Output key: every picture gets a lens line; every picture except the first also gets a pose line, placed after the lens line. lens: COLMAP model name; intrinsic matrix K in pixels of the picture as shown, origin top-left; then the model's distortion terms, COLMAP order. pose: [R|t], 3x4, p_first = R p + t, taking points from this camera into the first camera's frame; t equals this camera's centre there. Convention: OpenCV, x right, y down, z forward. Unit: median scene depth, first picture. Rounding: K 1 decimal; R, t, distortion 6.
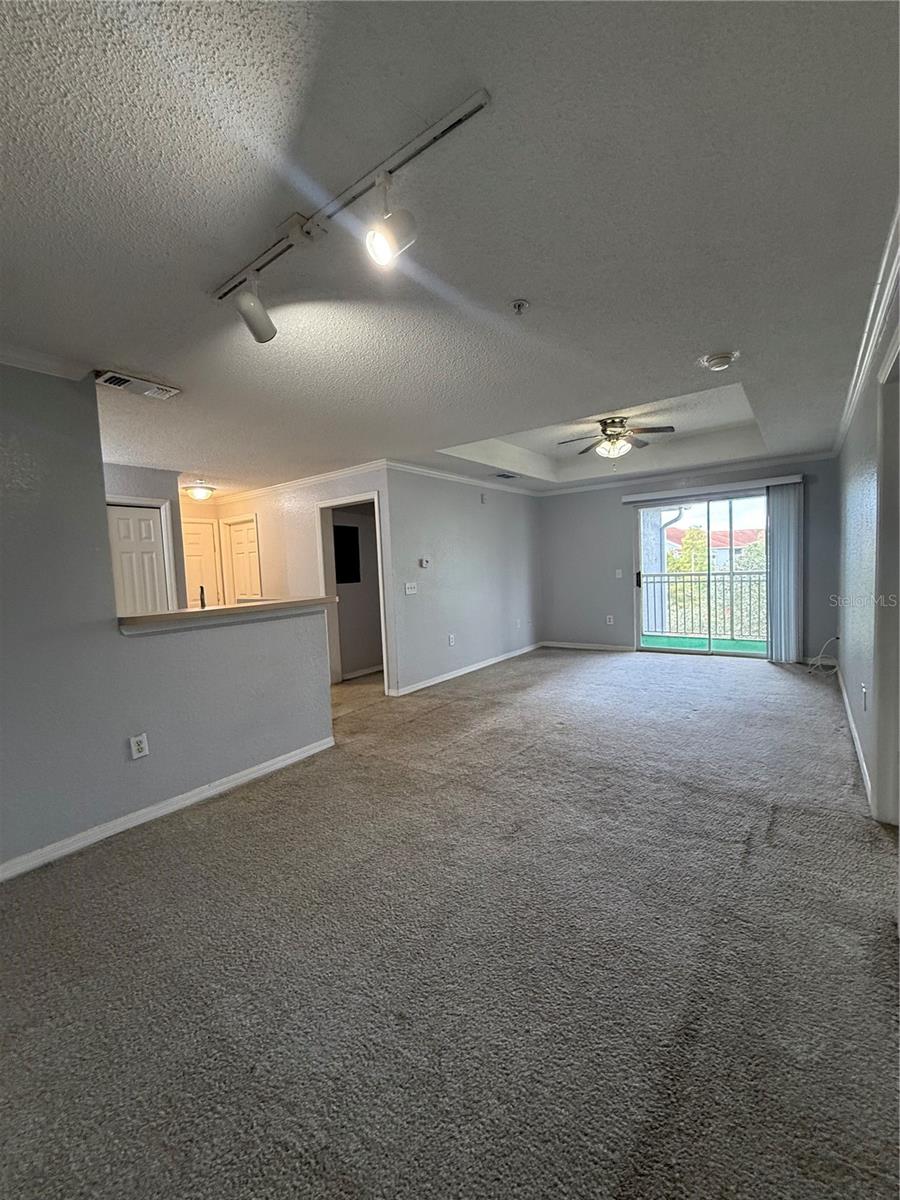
lens RADIAL K [[482.7, 0, 450.7], [0, 482.7, 597.8], [0, 0, 1]] dist [-0.001096, -0.001119]
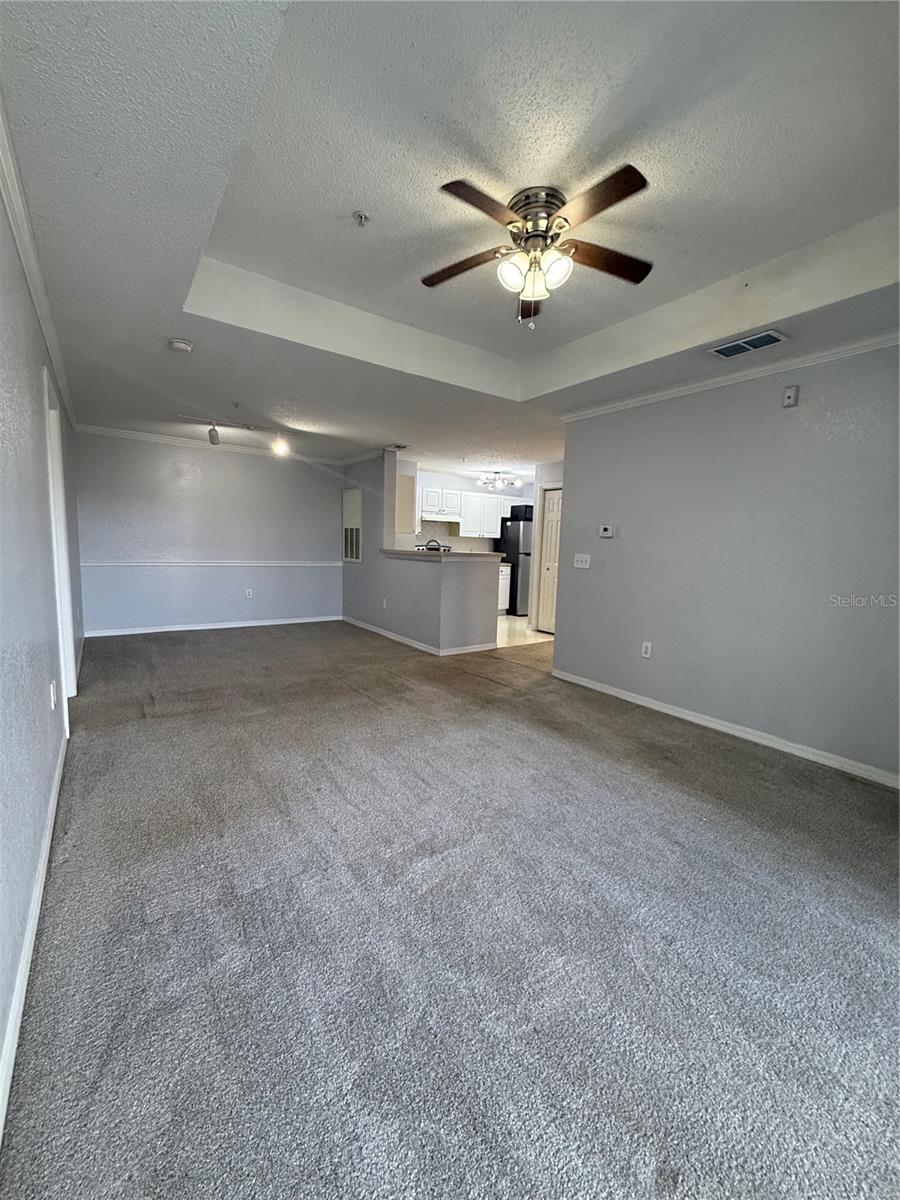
lens RADIAL K [[482.7, 0, 451.6], [0, 482.7, 600.0], [0, 0, 1]] dist [-0.001096, -0.001119]
pose [[-0.313588, 0.143975, -0.938581, 0.891495], [-0.077437, 0.981269, 0.176396, -0.095411], [0.946396, 0.127996, -0.296565, 1.195723]]
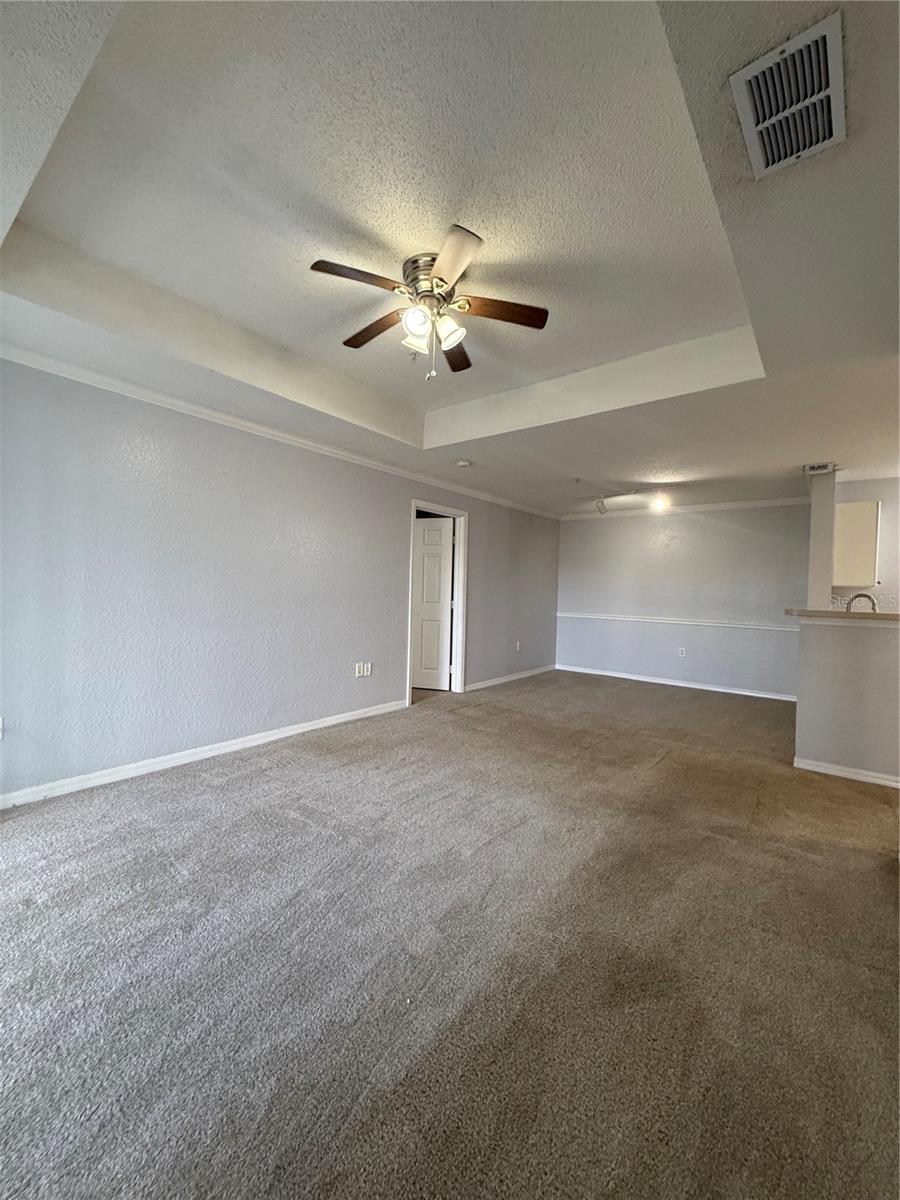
lens RADIAL K [[482.7, 0, 447.4], [0, 482.7, 601.0], [0, 0, 1]] dist [-0.001096, -0.001119]
pose [[-0.998652, 0.015668, 0.049485, 0.323654], [0.019842, 0.996182, 0.085011, -0.094784], [-0.047964, 0.085878, -0.995150, 1.620373]]
